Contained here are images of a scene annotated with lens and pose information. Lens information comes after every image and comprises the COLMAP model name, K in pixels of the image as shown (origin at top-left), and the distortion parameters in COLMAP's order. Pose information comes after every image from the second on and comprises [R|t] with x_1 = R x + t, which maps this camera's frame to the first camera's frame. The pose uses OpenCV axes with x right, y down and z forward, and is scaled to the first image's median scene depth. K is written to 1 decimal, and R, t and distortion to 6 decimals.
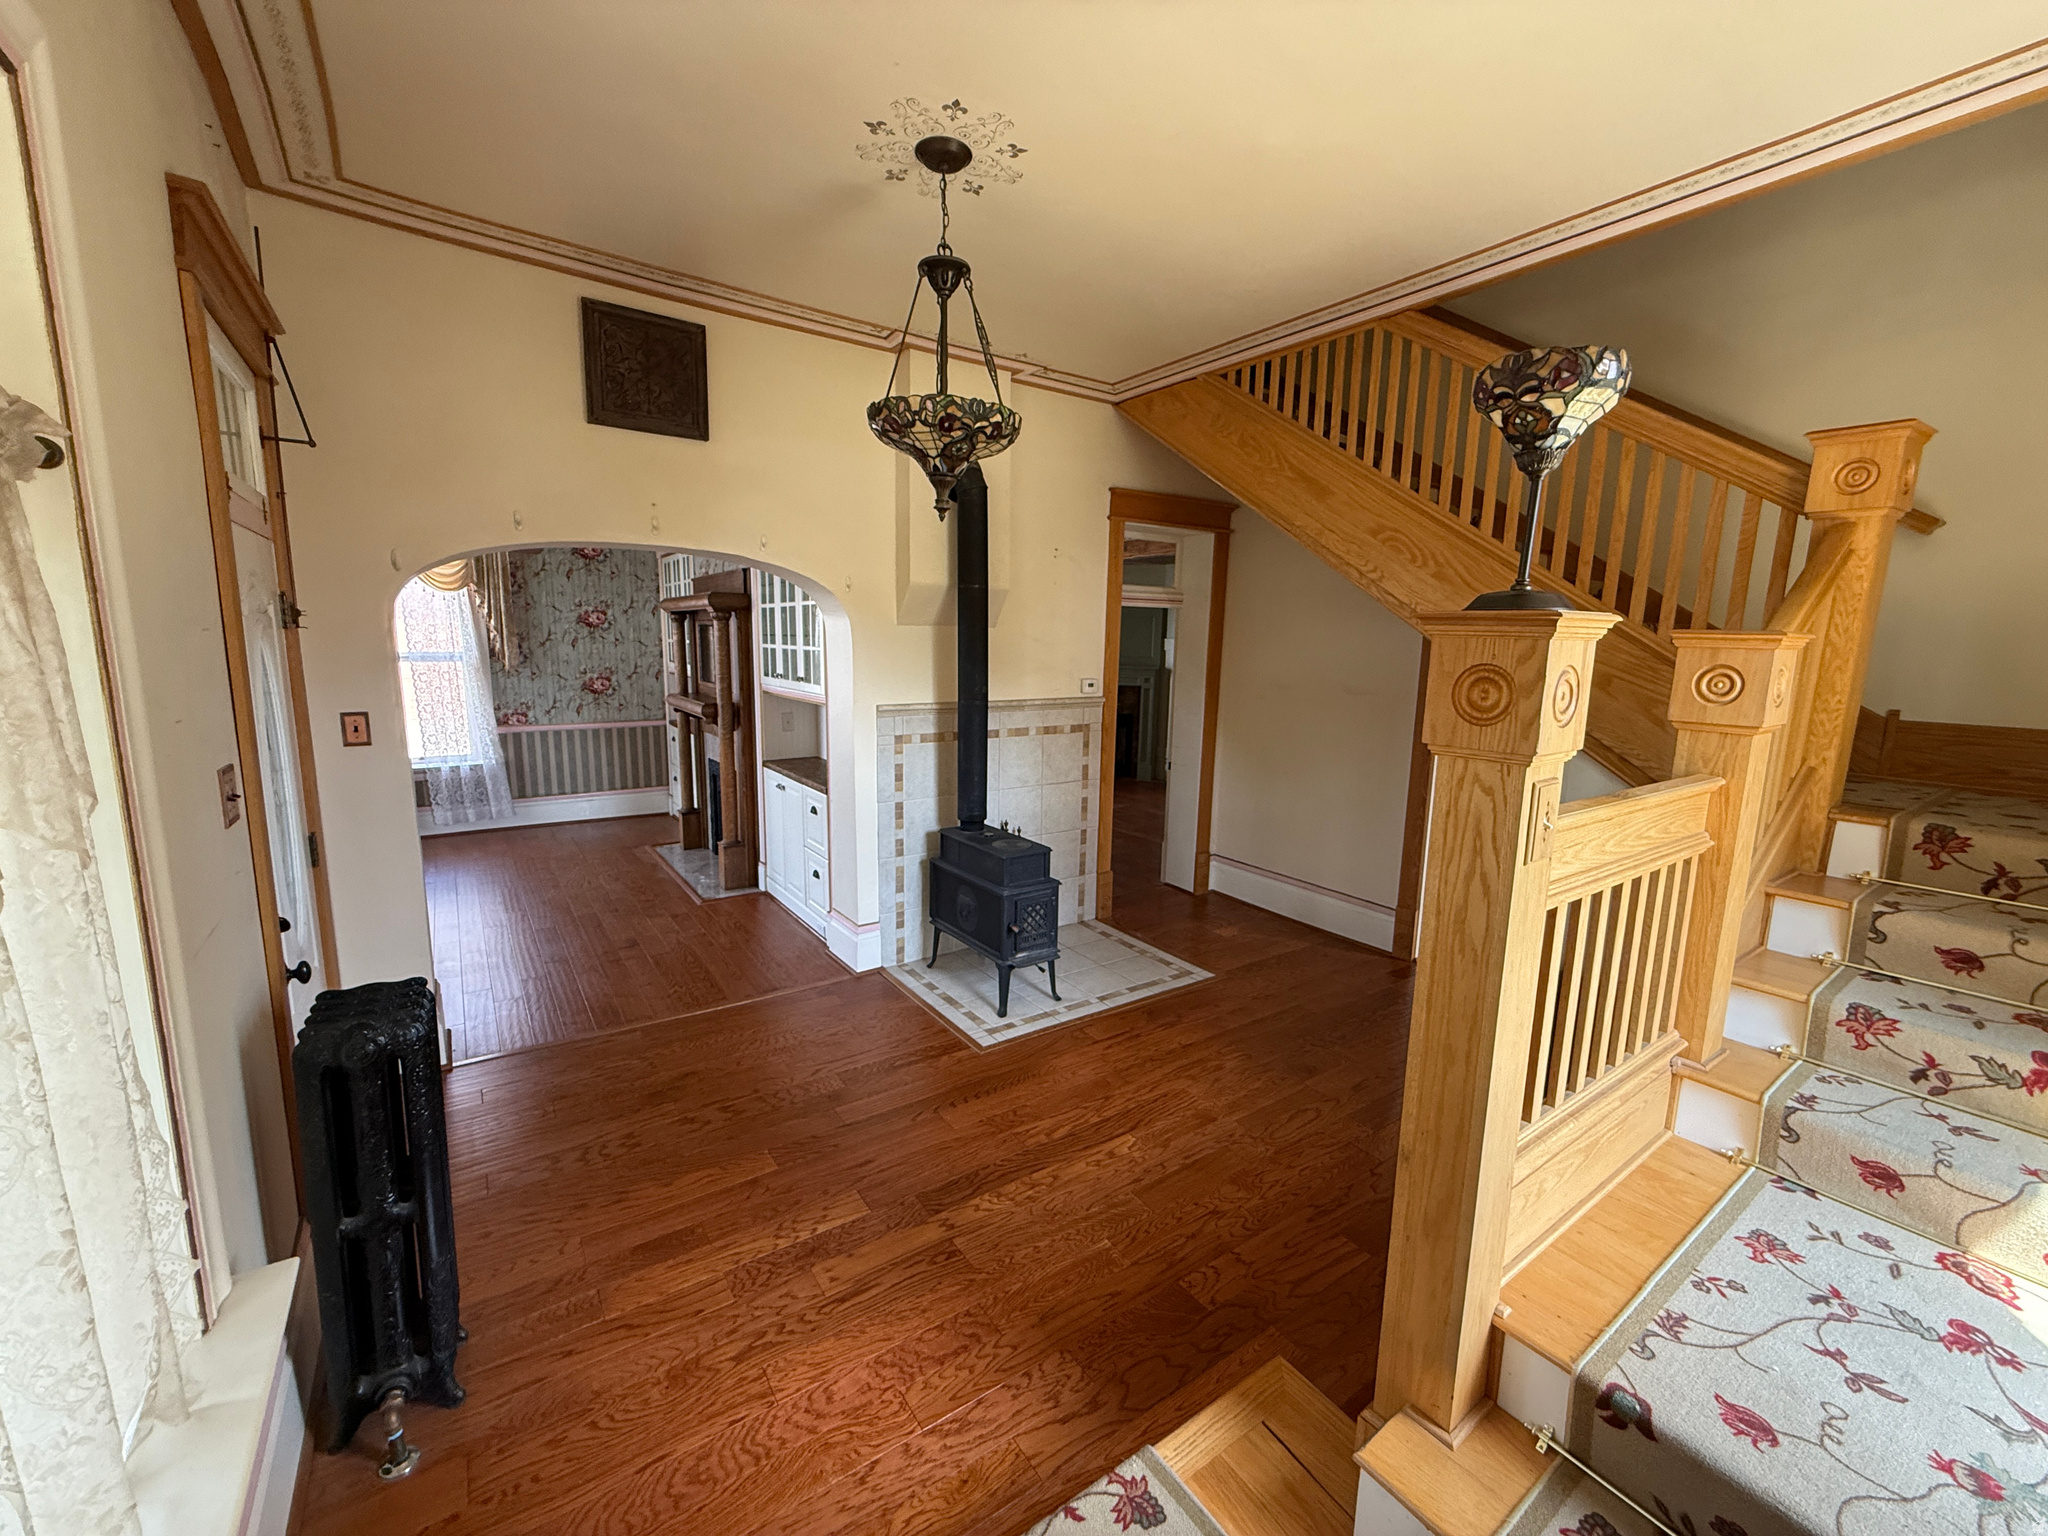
lens RADIAL K [[819.9, 0, 1016.4], [0, 819.9, 767.7], [0, 0, 1]] dist [-0.000789, 0.000498]
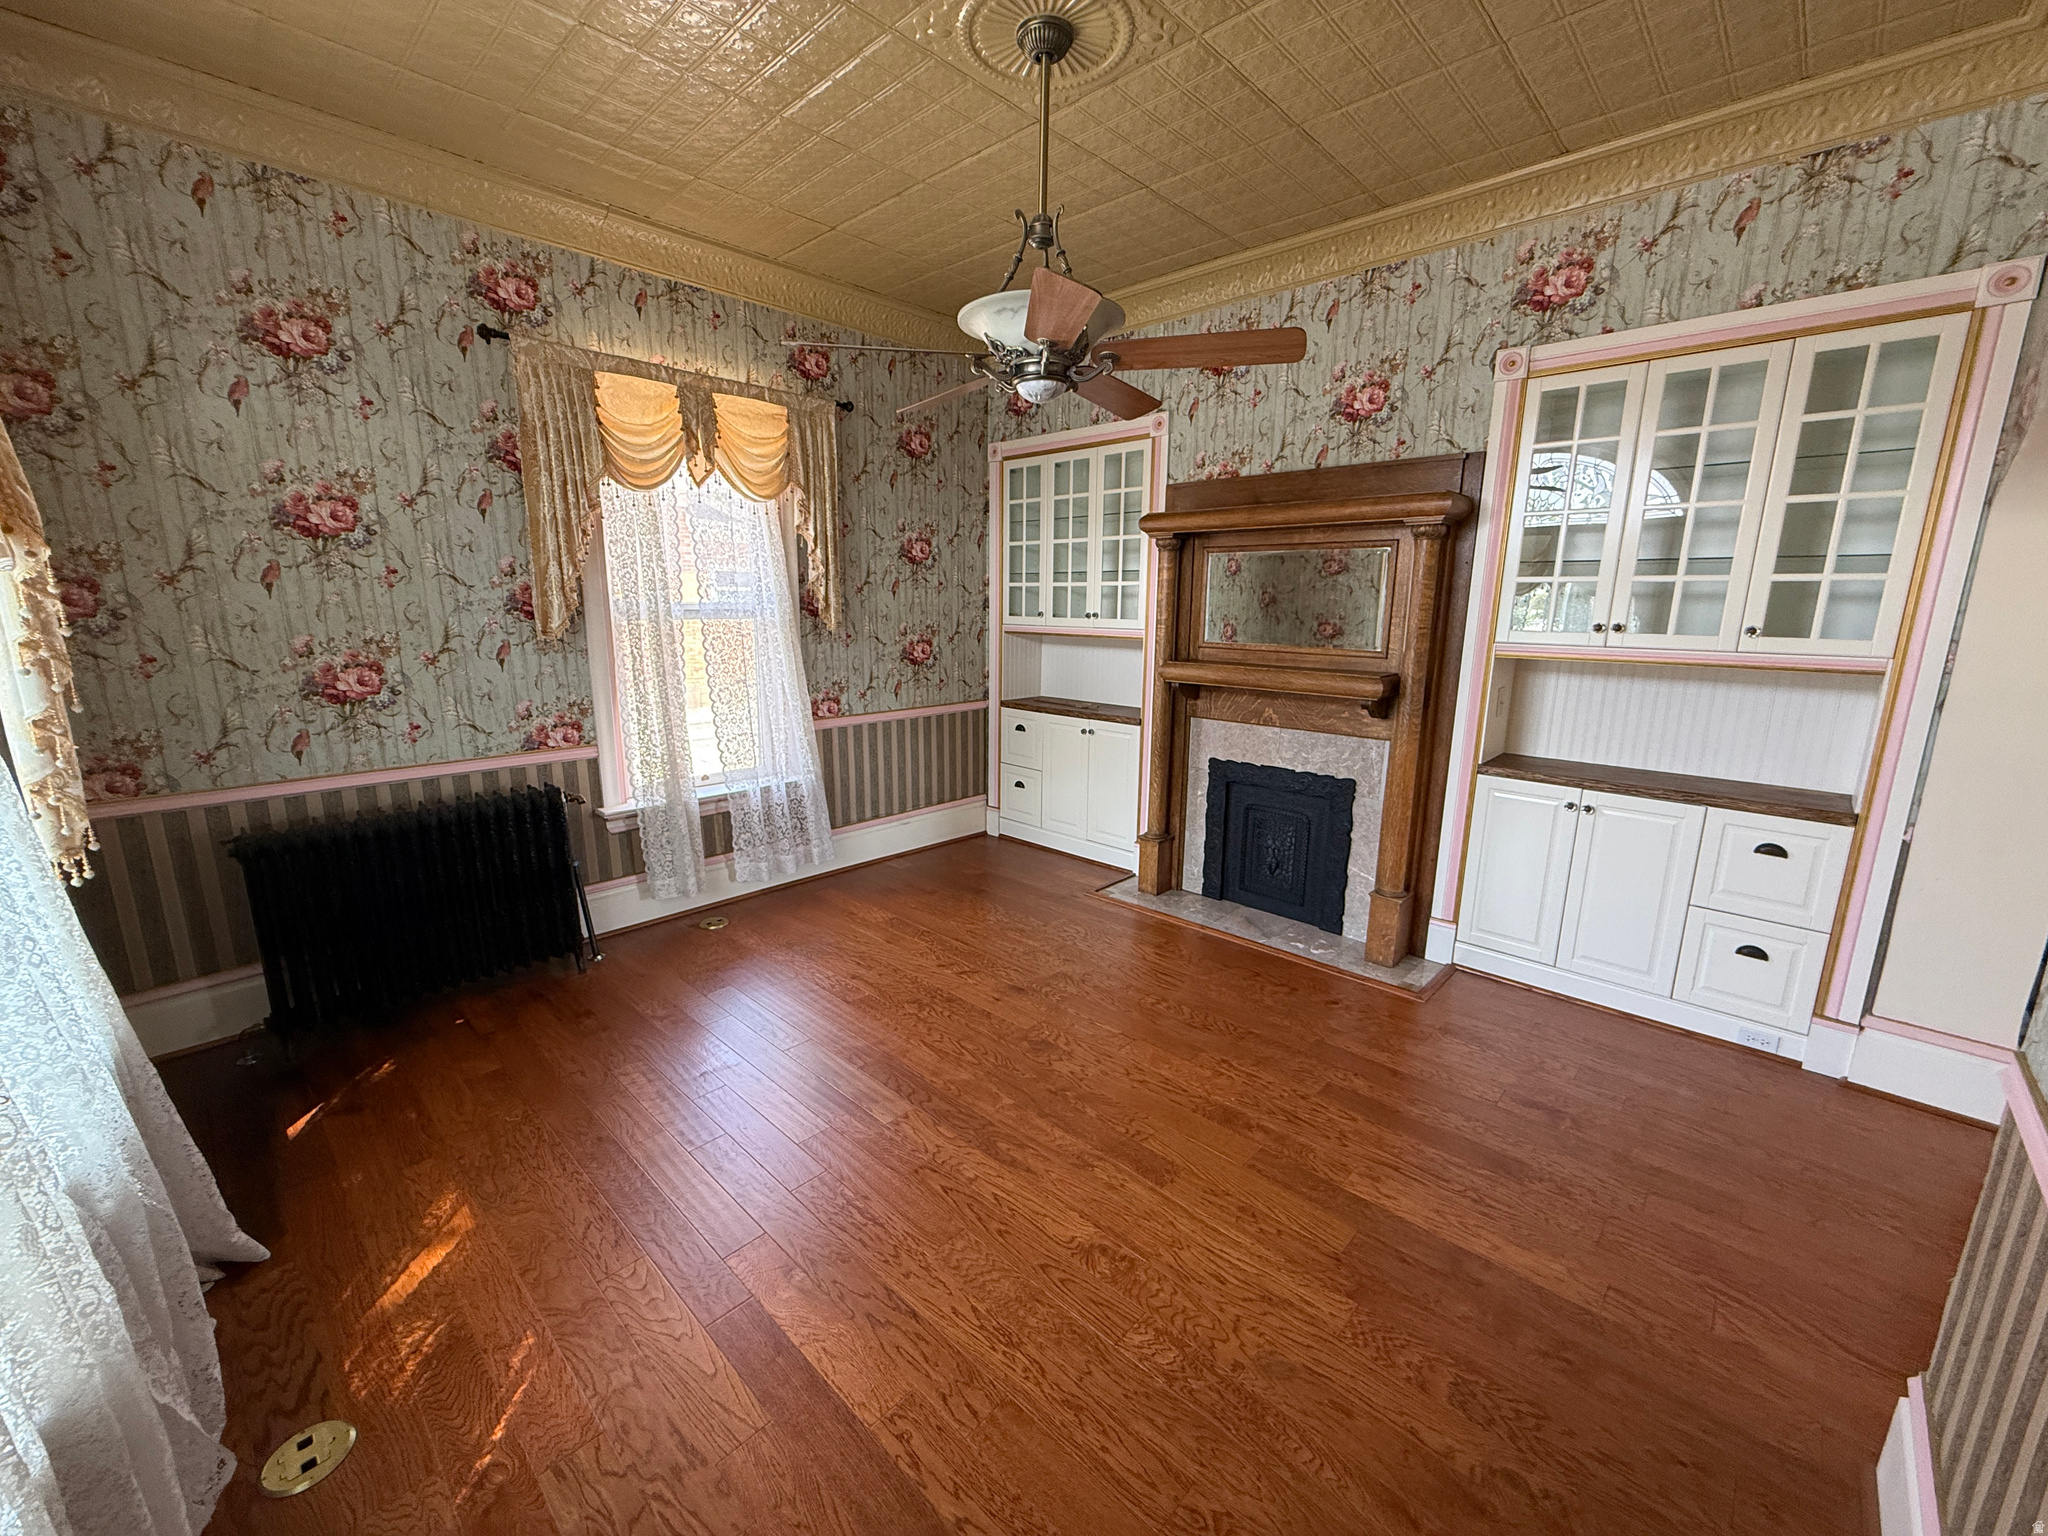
lens RADIAL K [[819.9, 0, 1023.0], [0, 819.9, 774.0], [0, 0, 1]] dist [-0.000789, 0.000498]
pose [[0.979964, -0.049050, 0.193040, -1.510754], [0.038322, 0.997527, 0.058926, -0.101639], [-0.195453, -0.050347, 0.979420, 0.869799]]
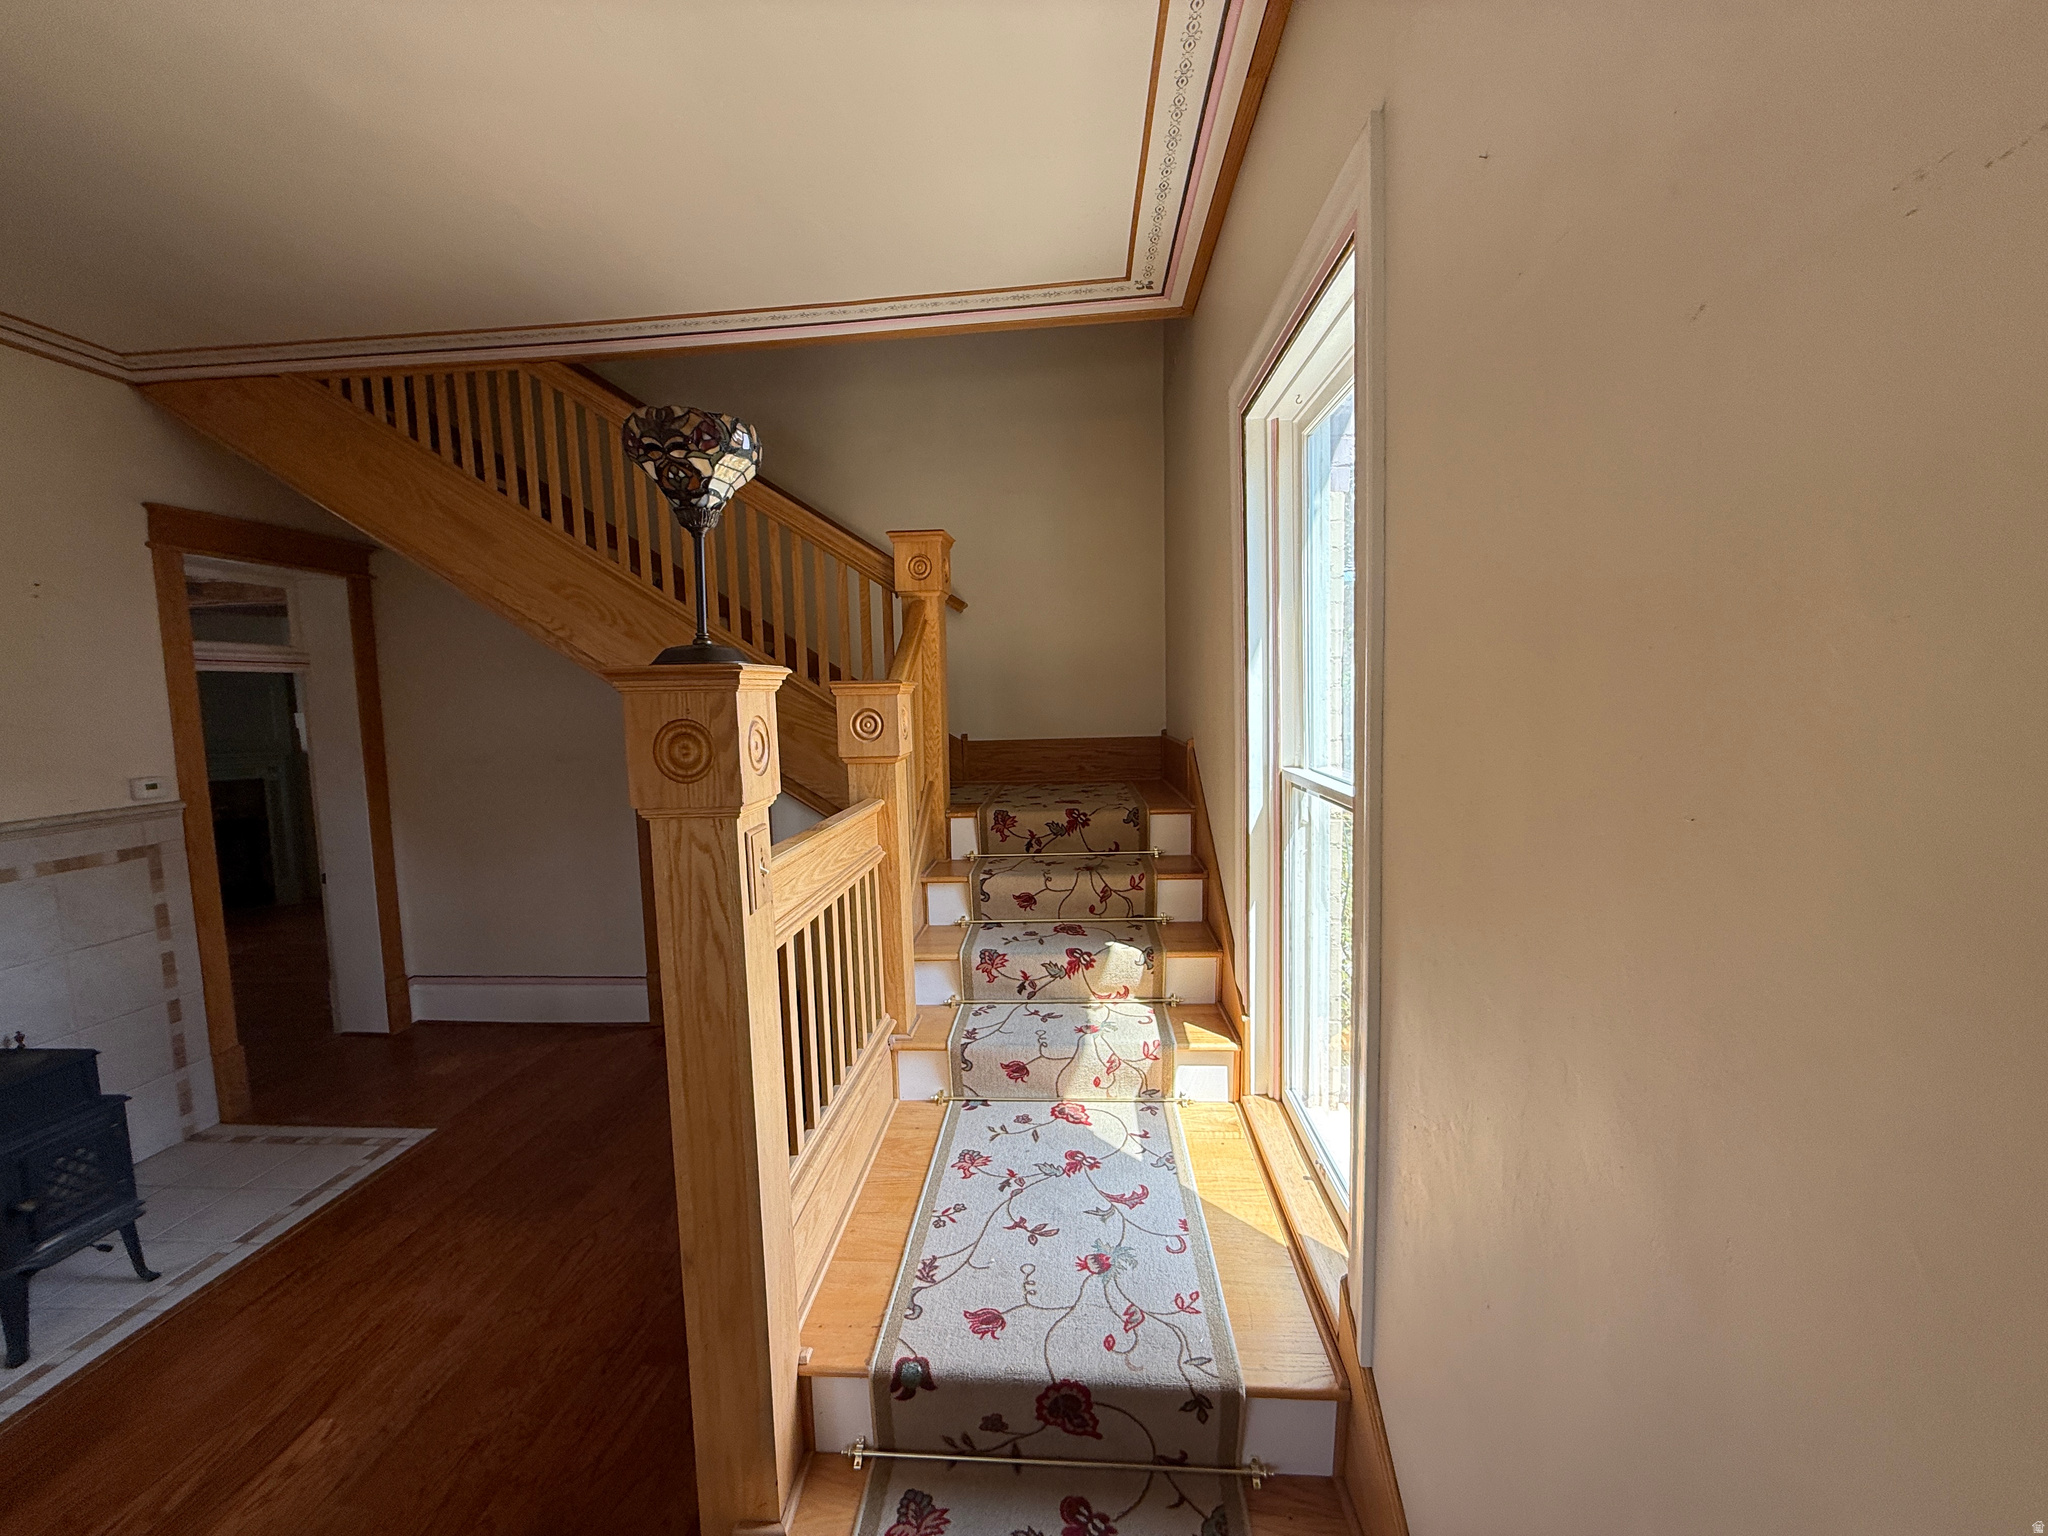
lens RADIAL K [[819.9, 0, 1015.5], [0, 819.9, 767.4], [0, 0, 1]] dist [-0.000789, 0.000498]
pose [[0.628106, -0.106192, 0.770848, 0.030269], [0.162869, 0.986643, 0.003210, -0.004266], [-0.760892, 0.123531, 0.637011, 0.039926]]
